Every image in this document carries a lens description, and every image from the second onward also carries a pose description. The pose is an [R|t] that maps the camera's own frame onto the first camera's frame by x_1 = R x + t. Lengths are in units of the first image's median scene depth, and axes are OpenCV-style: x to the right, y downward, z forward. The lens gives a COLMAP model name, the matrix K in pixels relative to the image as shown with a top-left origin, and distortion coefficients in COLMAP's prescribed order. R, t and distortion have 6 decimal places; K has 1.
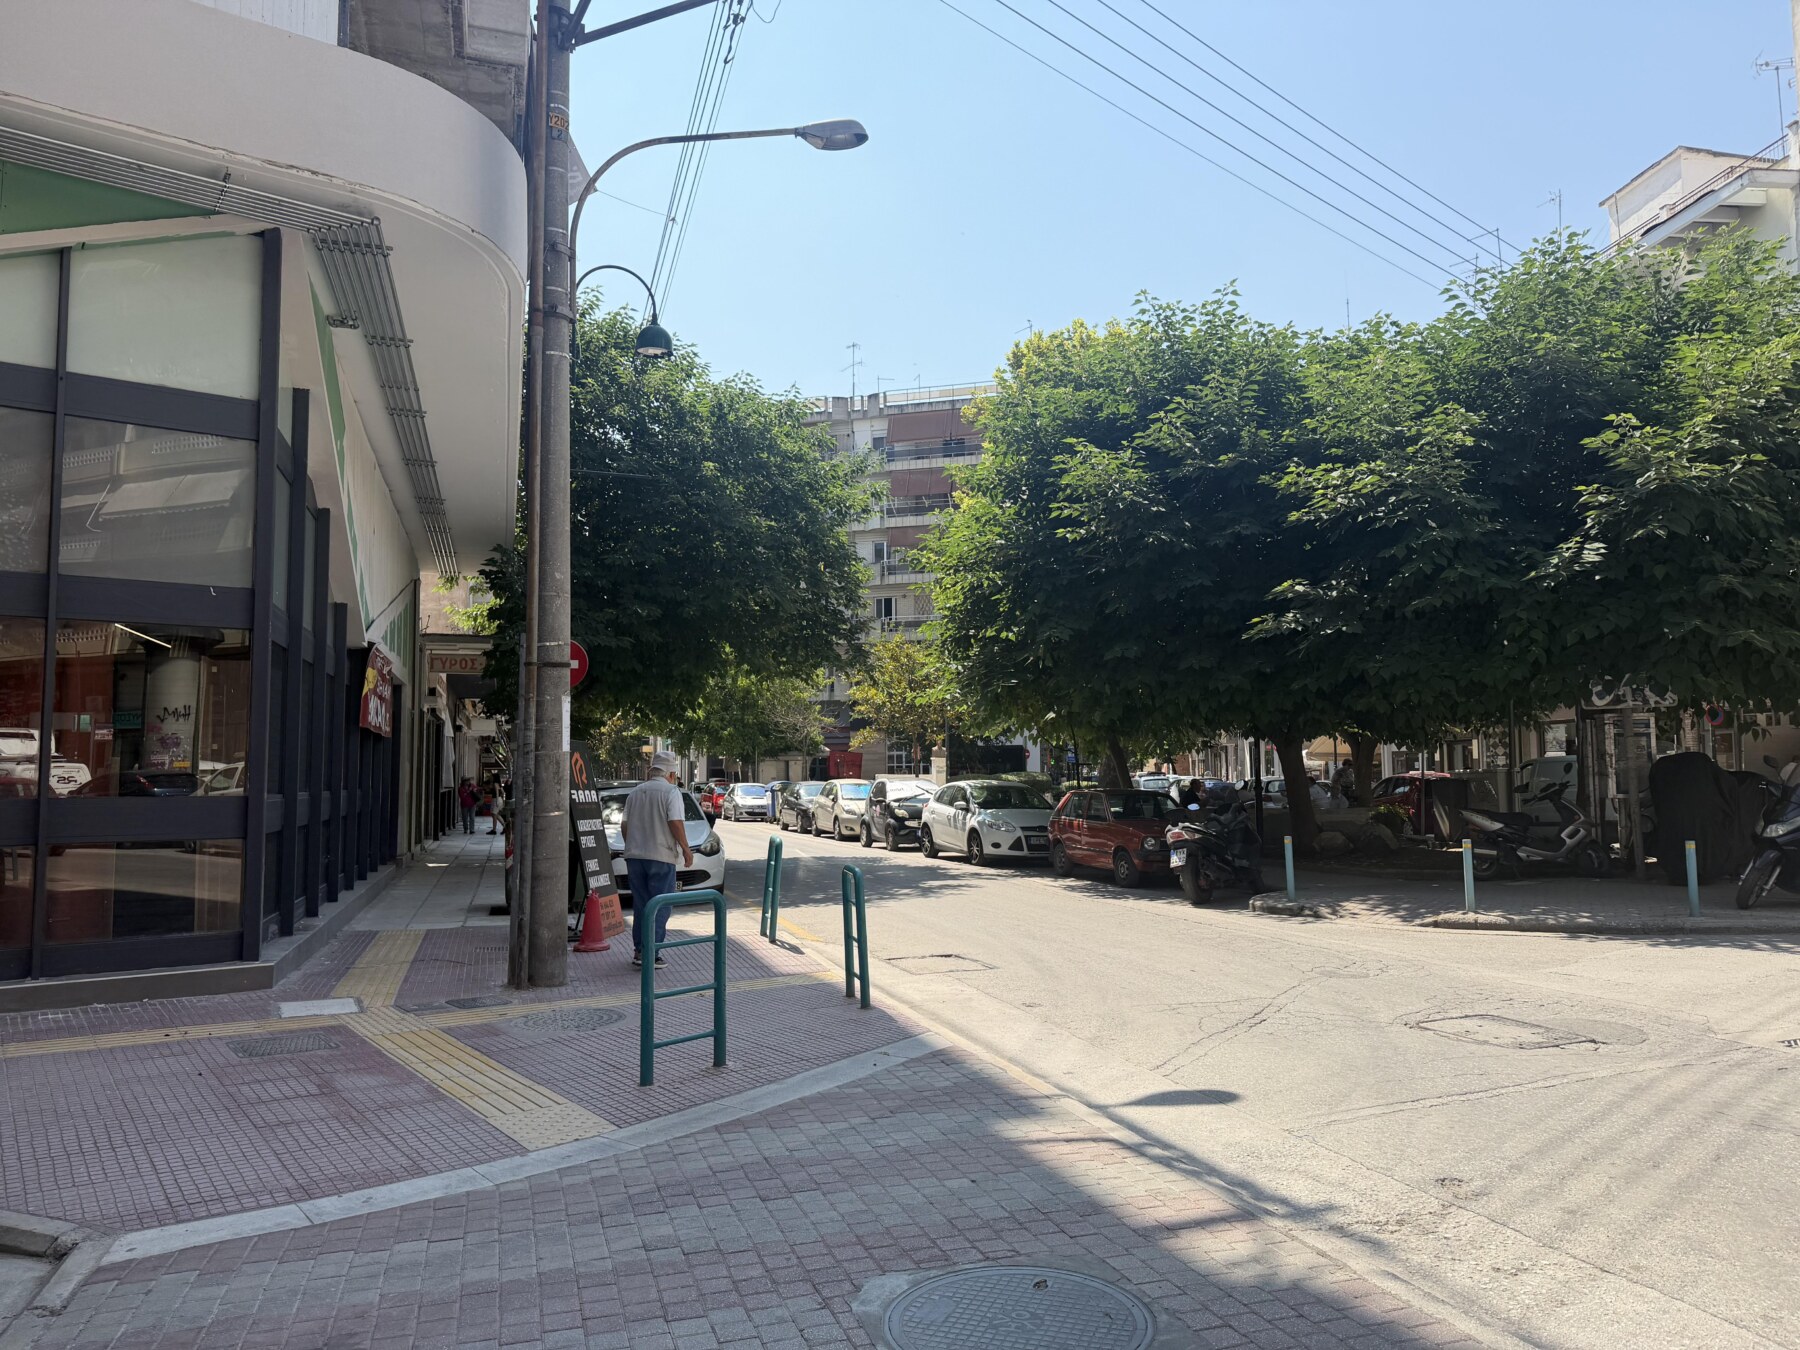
lens RADIAL K [[1216.2, 0, 900.0], [0, 1216.2, 675.0], [0, 0, 1]] dist [0.060131, -0.118908]
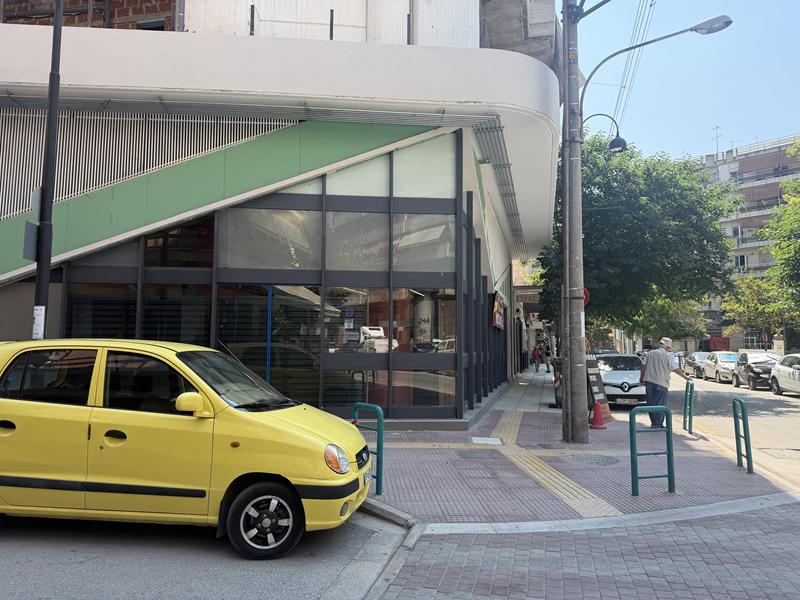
lens RADIAL K [[539.0, 0, 397.1], [0, 539.0, 296.6], [0, 0, 1]] dist [0.058510, -0.088173]
pose [[0.837456, -0.033941, -0.545449, -0.016874], [0.028886, 0.999424, -0.017840, -0.002460], [0.545740, -0.000816, 0.837954, -0.006628]]
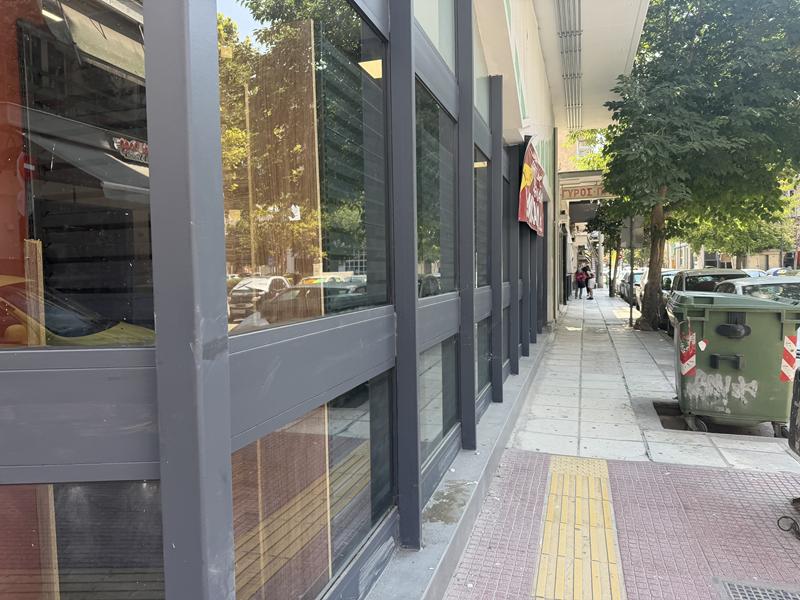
lens RADIAL K [[540.5, 0, 400.0], [0, 540.5, 300.0], [0, 0, 1]] dist [0.060131, -0.118908]
pose [[0.805507, 0.025739, -0.592027, -0.333068], [0.059855, 0.990413, 0.124497, 0.062396], [0.589556, -0.135719, 0.796244, 0.758866]]
